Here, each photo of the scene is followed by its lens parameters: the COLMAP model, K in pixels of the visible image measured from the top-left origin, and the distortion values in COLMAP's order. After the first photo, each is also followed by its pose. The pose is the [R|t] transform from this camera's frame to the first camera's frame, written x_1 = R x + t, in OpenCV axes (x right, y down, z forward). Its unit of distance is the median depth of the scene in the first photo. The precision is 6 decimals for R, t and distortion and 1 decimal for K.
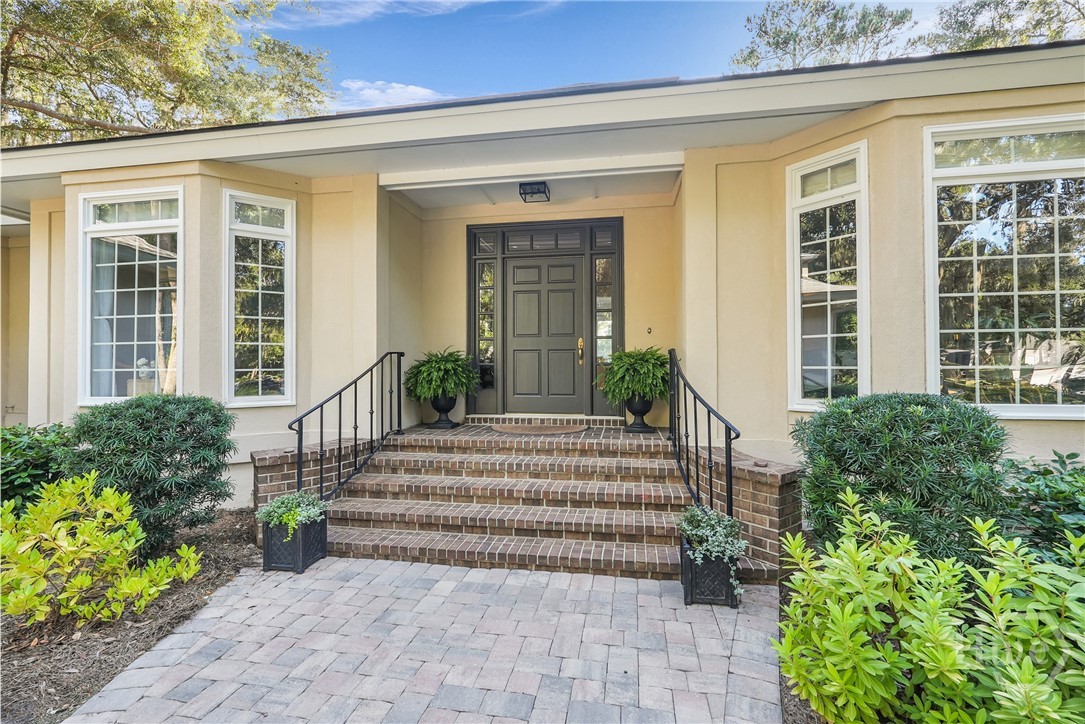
lens RADIAL K [[471.8, 0, 543.3], [0, 471.8, 363.5], [0, 0, 1]] dist [0.002549, 0.003140]
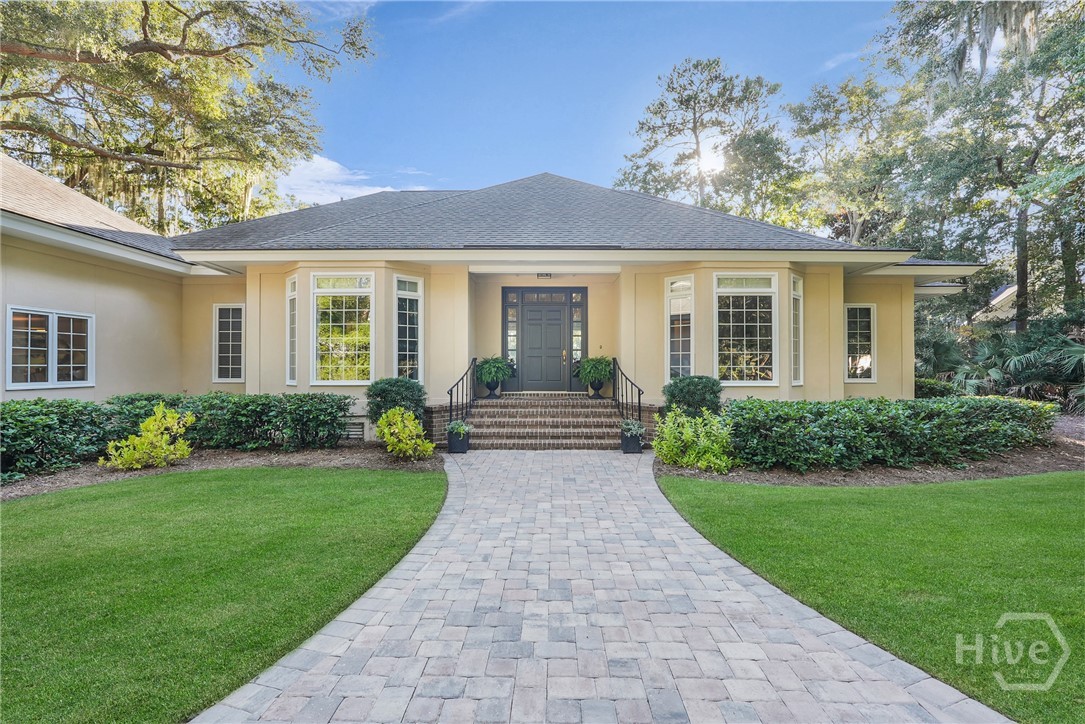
lens RADIAL K [[471.8, 0, 543.9], [0, 471.8, 362.3], [0, 0, 1]] dist [0.002549, 0.003140]
pose [[0.986129, 0.005436, 0.165893, -0.381261], [-0.005597, 0.999984, 0.000506, -0.008085], [-0.165887, -0.001428, 0.986144, -1.007740]]
